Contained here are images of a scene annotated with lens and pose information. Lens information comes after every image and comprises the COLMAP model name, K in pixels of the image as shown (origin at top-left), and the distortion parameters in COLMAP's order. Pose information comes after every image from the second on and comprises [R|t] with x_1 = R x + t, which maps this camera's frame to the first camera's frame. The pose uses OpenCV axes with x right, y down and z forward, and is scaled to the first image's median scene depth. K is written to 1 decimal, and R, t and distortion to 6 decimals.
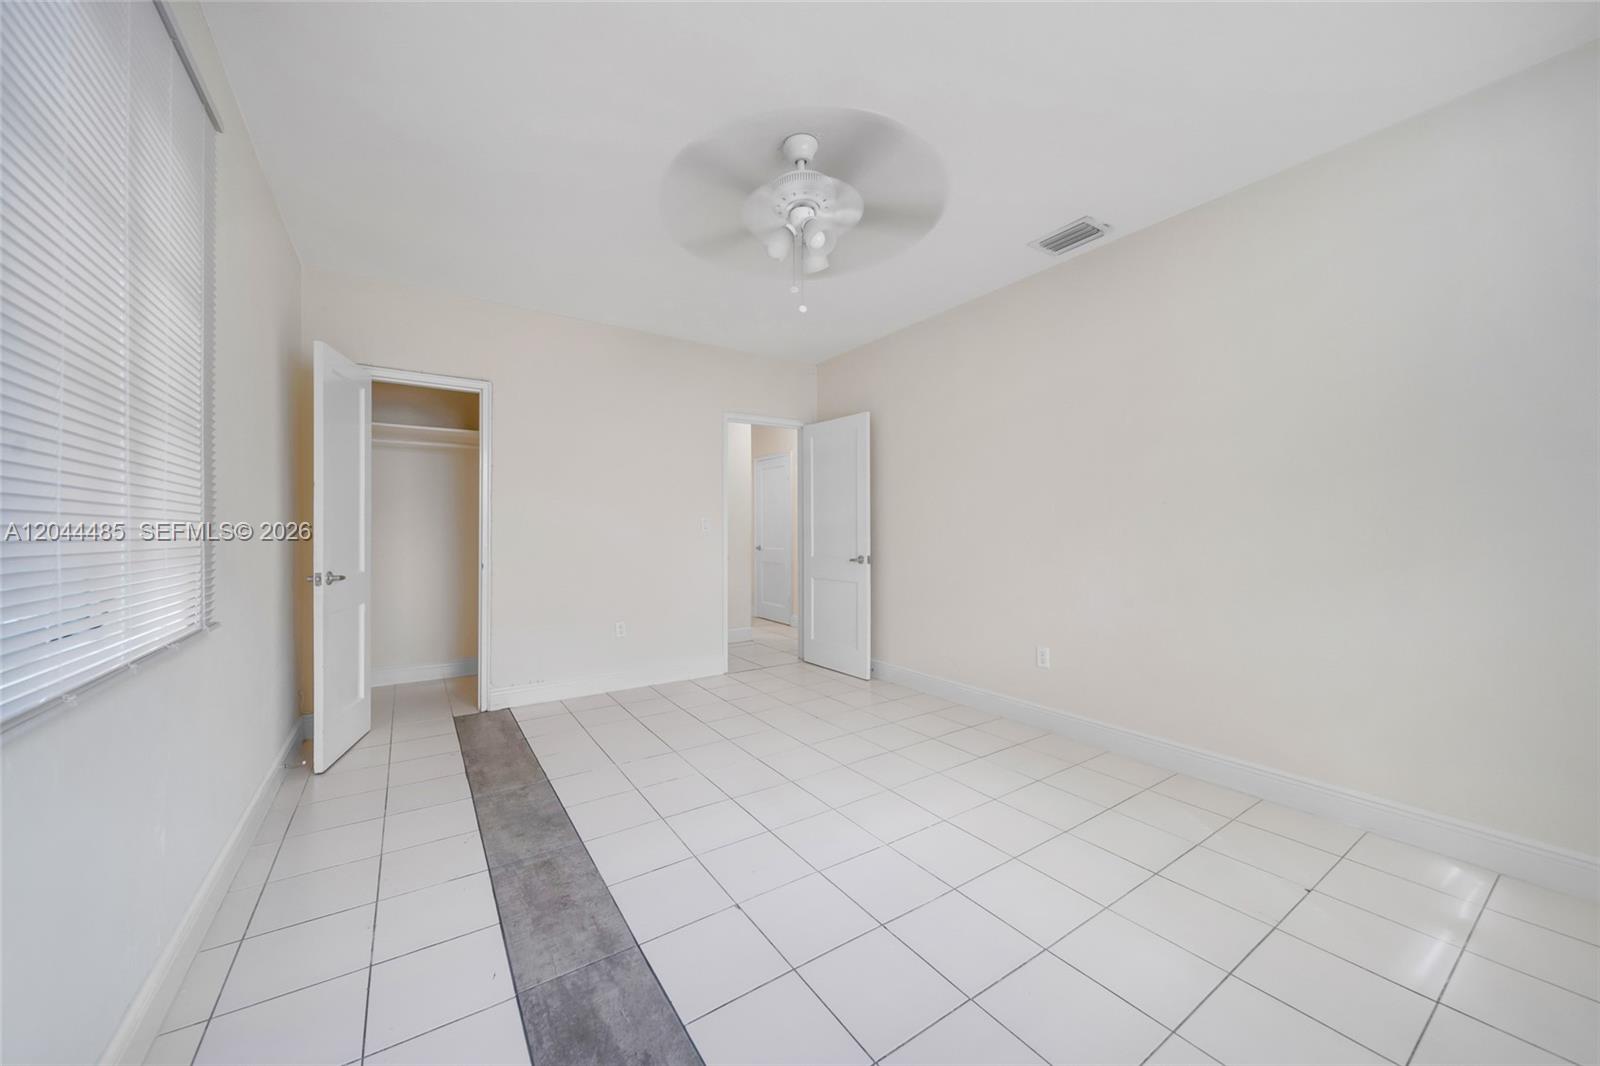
lens RADIAL K [[565.9, 0, 810.1], [0, 565.9, 523.2], [0, 0, 1]] dist [0.000415, -0.000263]
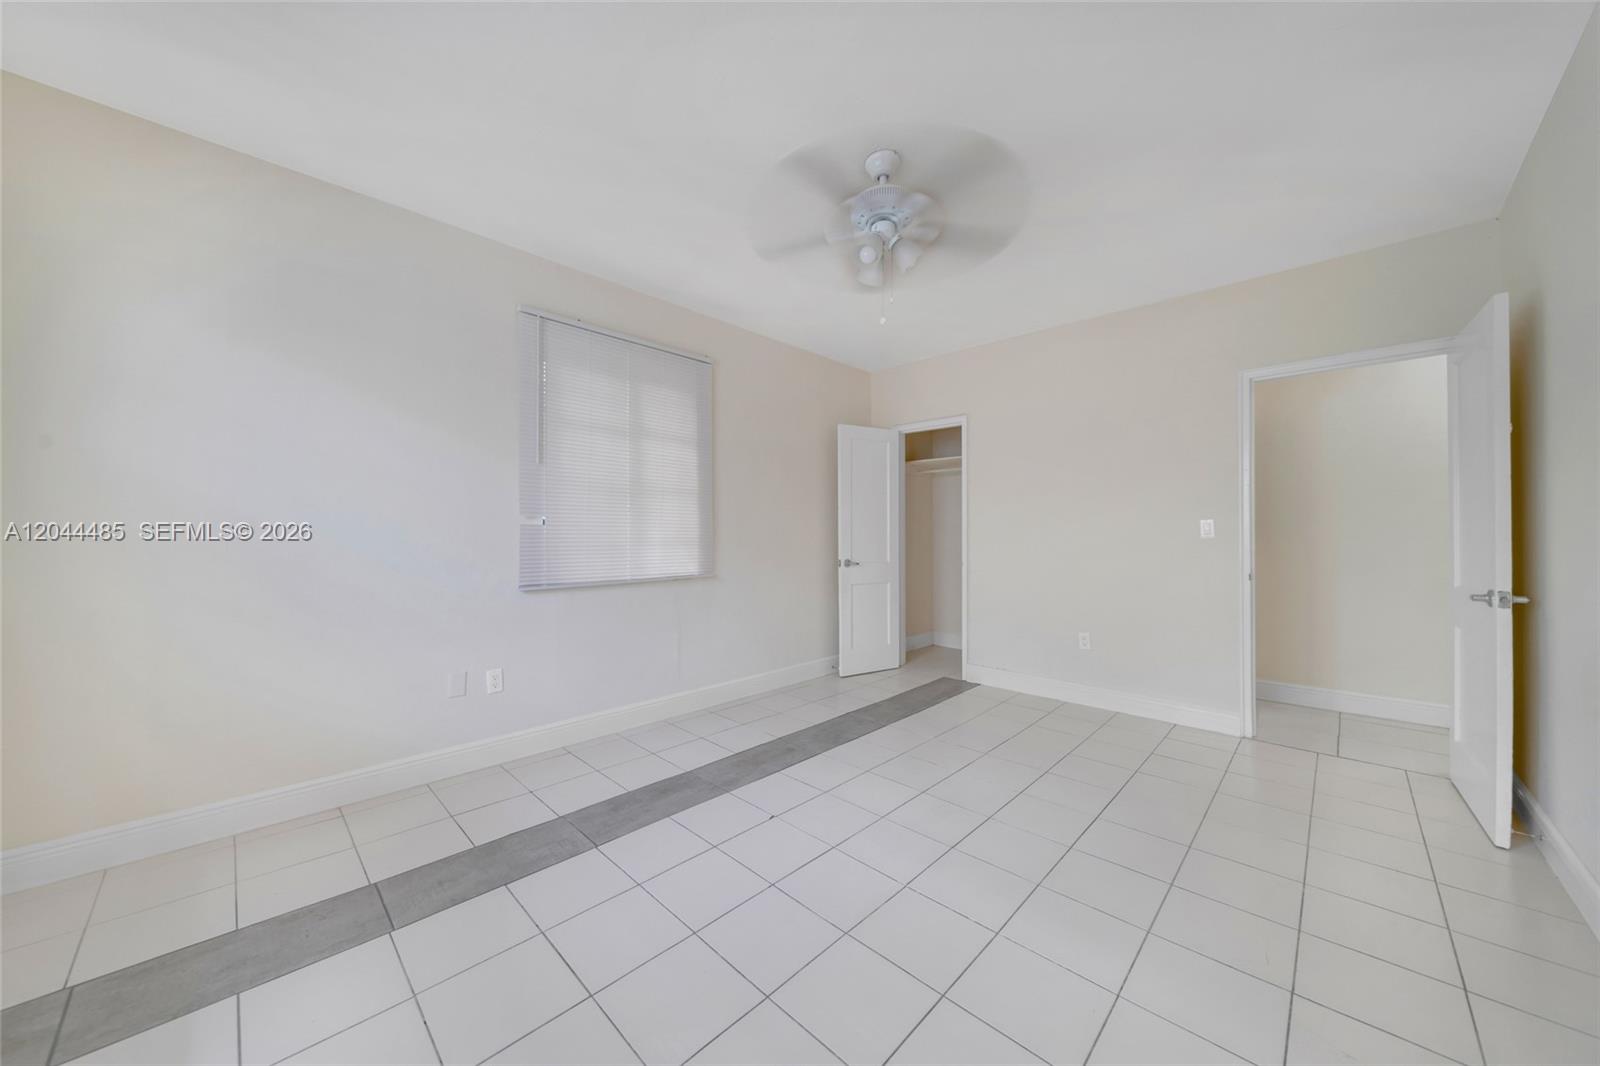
lens RADIAL K [[565.9, 0, 776.9], [0, 565.9, 532.9], [0, 0, 1]] dist [0.000415, -0.000263]
pose [[0.185909, -0.001385, -0.982566, 0.736566], [0.005871, 0.999983, -0.000298, 0.006989], [0.982549, -0.005713, 0.185914, 0.477522]]
